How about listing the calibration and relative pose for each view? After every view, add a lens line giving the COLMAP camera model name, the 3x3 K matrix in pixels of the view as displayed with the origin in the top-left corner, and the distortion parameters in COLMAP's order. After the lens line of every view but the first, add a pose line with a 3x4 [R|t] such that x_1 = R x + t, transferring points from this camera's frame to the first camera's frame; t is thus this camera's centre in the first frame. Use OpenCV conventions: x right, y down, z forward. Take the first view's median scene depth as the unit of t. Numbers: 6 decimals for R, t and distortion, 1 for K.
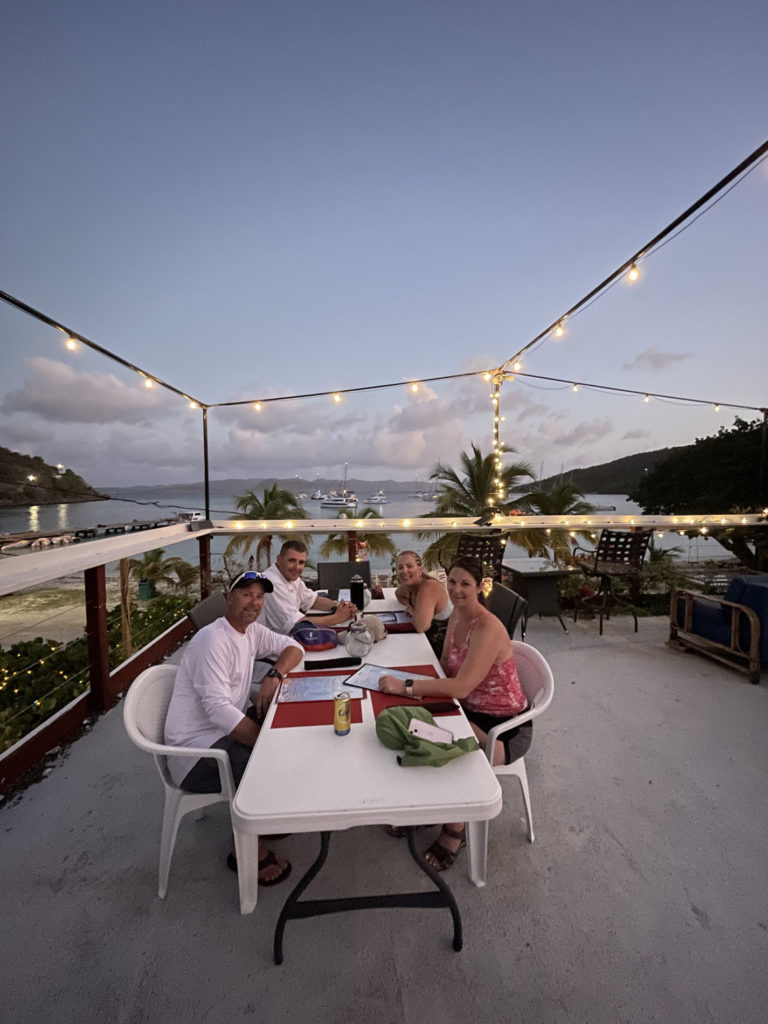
lens RADIAL K [[419.1, 0, 382.5], [0, 419.1, 511.9], [0, 0, 1]] dist [-0.001622, -0.001081]
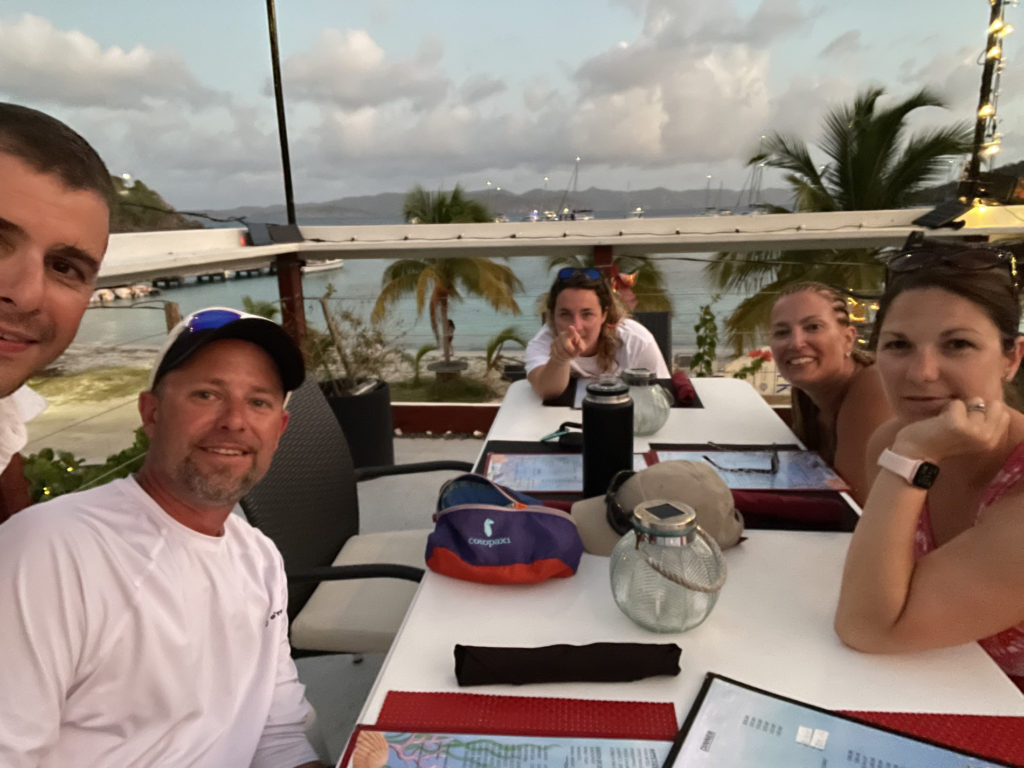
lens RADIAL K [[708.9, 0, 504.8], [0, 708.9, 382.4], [0, 0, 1]] dist [0.069782, -0.052573]
pose [[0.981963, 0.025995, -0.187280, -0.033546], [0.009129, 0.982830, 0.184285, 0.049780], [0.188855, -0.182671, 0.964865, 0.260005]]
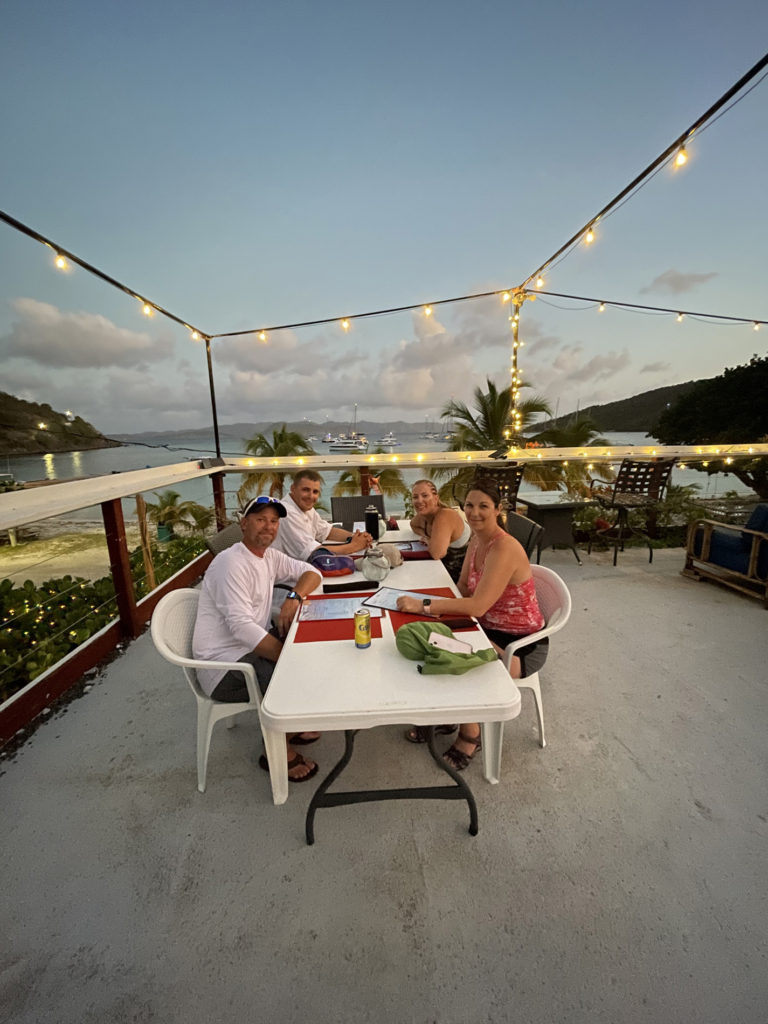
lens RADIAL K [[419.1, 0, 382.3], [0, 419.1, 514.3], [0, 0, 1]] dist [-0.001622, -0.001081]
pose [[0.999530, -0.012834, -0.027844, -0.005079], [0.016641, 0.989851, 0.141131, 0.019808], [0.025750, -0.141528, 0.989599, 0.009957]]
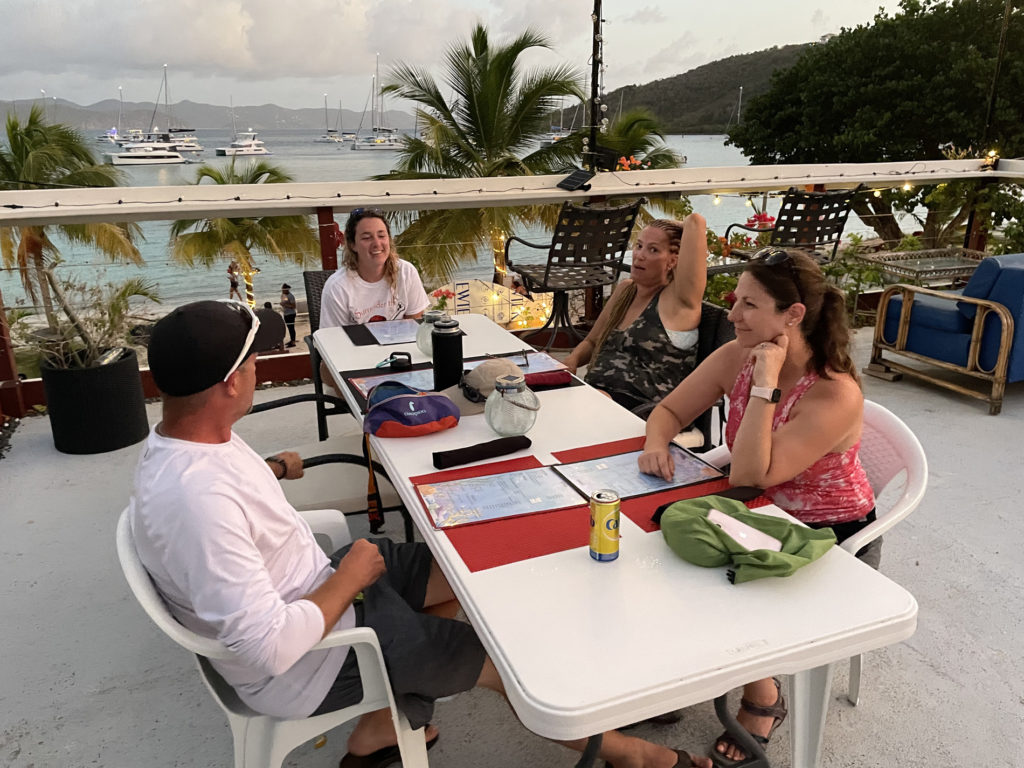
lens RADIAL K [[790.4, 0, 519.8], [0, 790.4, 381.3], [0, 0, 1]] dist [0.044350, -0.029882]
pose [[0.953289, -0.094356, 0.286943, -0.151748], [0.018284, 0.966242, 0.256987, 0.007733], [-0.301504, -0.239737, 0.922833, 0.033779]]
